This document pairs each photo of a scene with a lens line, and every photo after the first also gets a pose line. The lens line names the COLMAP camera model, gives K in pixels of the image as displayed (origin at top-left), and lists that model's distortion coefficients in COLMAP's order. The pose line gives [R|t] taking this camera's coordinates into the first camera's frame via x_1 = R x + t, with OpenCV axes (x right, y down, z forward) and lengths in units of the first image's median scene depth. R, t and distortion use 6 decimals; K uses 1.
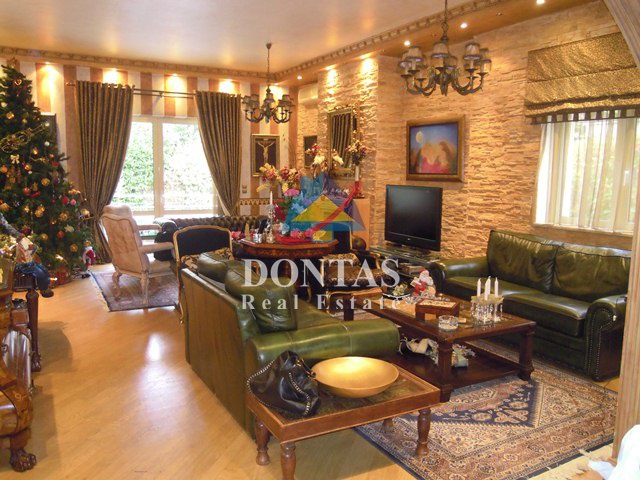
lens RADIAL K [[532.4, 0, 320.1], [0, 532.4, 240.9], [0, 0, 1]] dist [-0.055650, 0.026683]
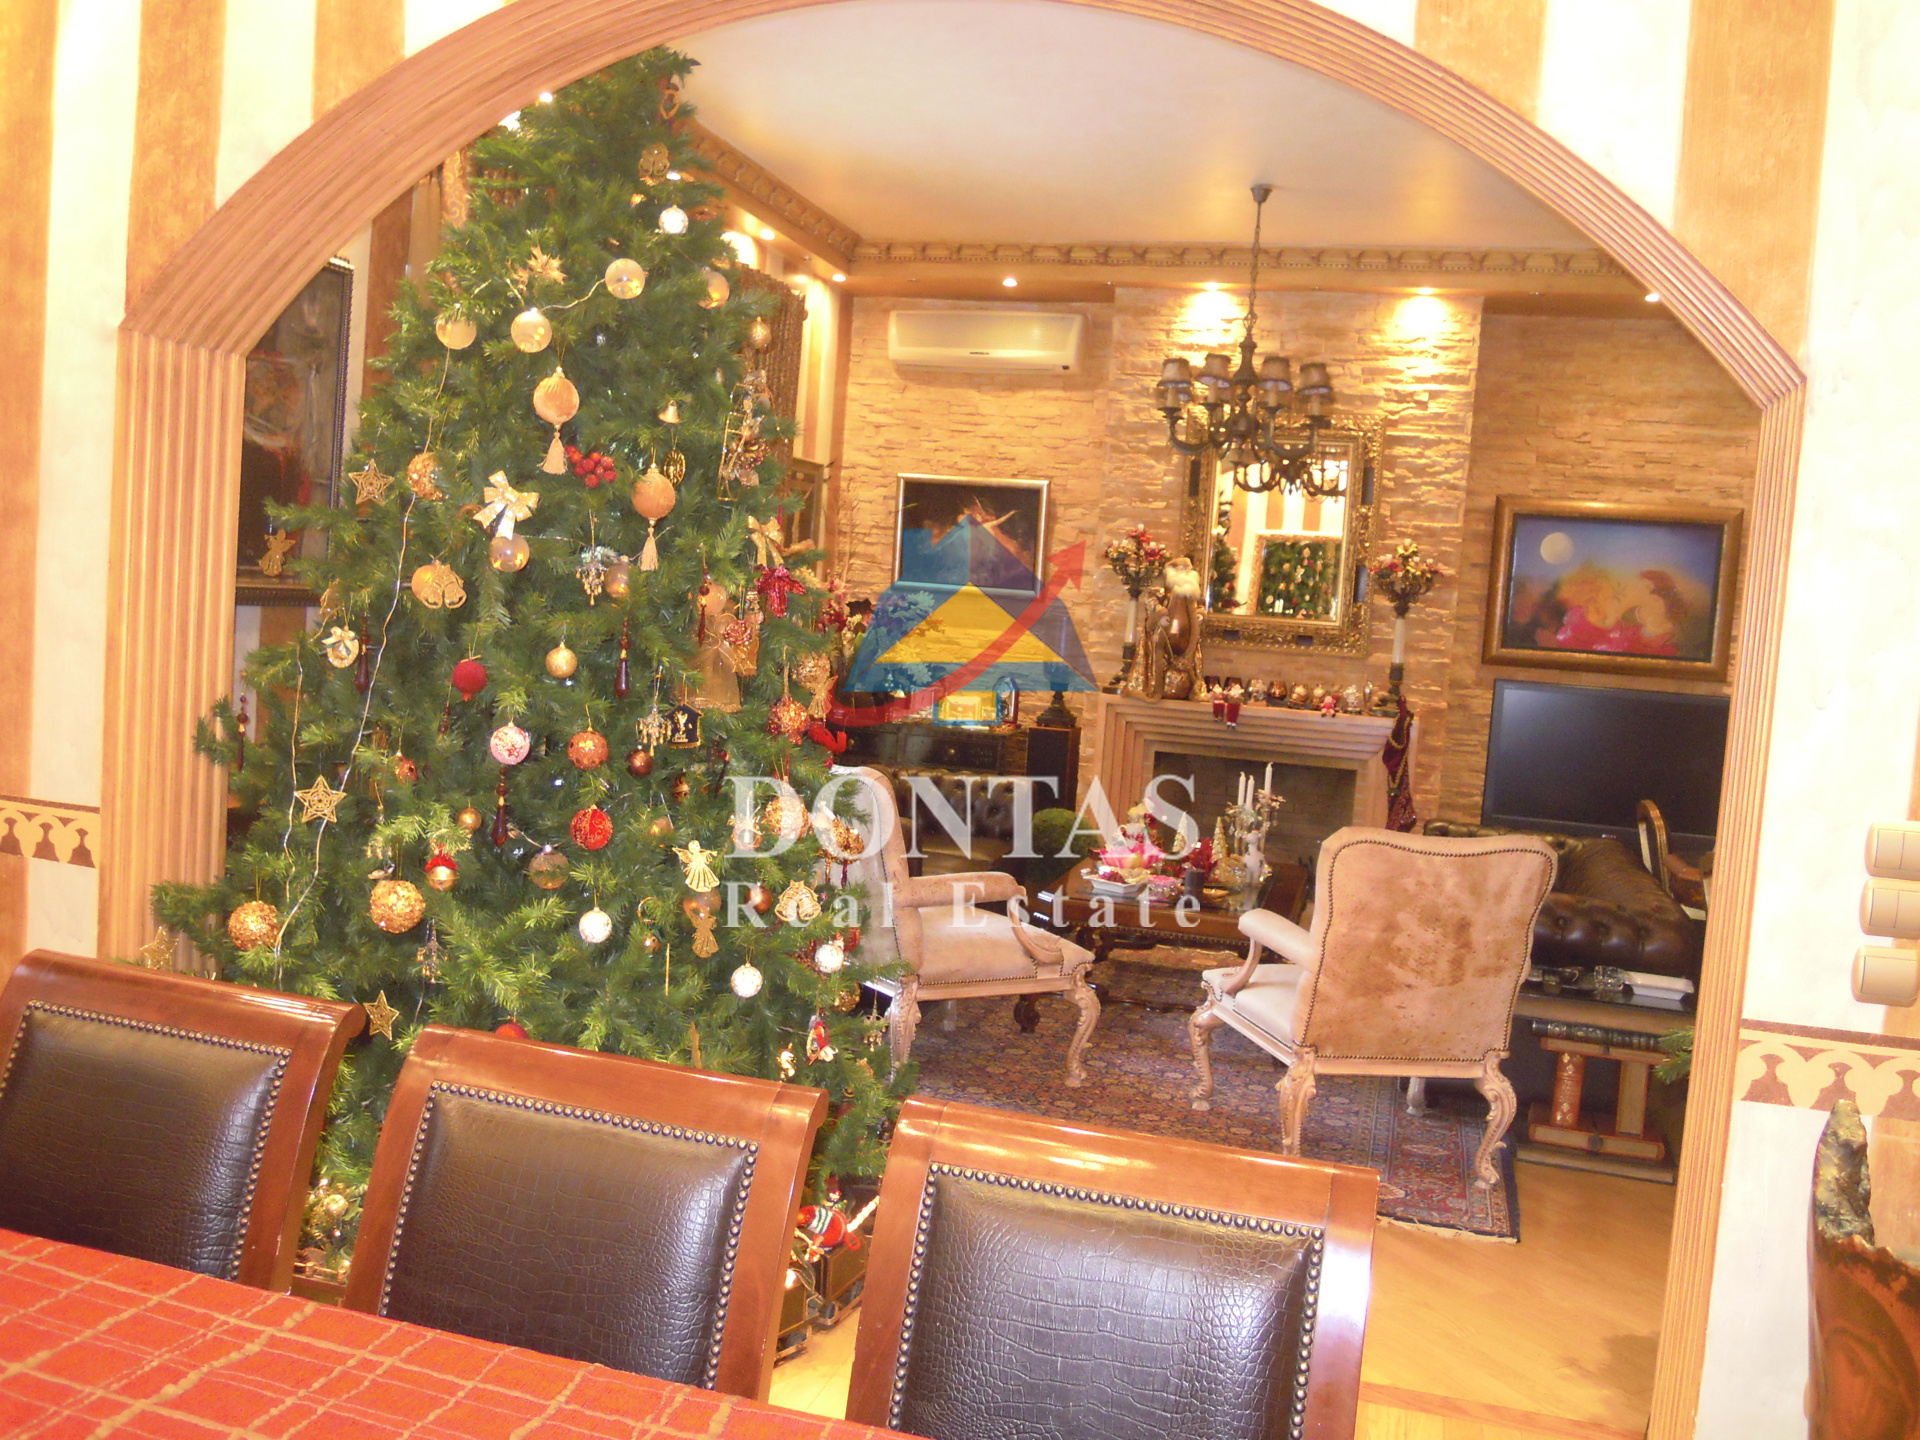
lens RADIAL K [[1597.3, 0, 960.5], [0, 1597.3, 722.2], [0, 0, 1]] dist [-0.055650, 0.026683]
pose [[0.729047, 0.002887, 0.684457, -0.803466], [0.027303, 0.999073, -0.033296, -0.051846], [-0.683919, 0.042962, 0.728292, 0.482210]]
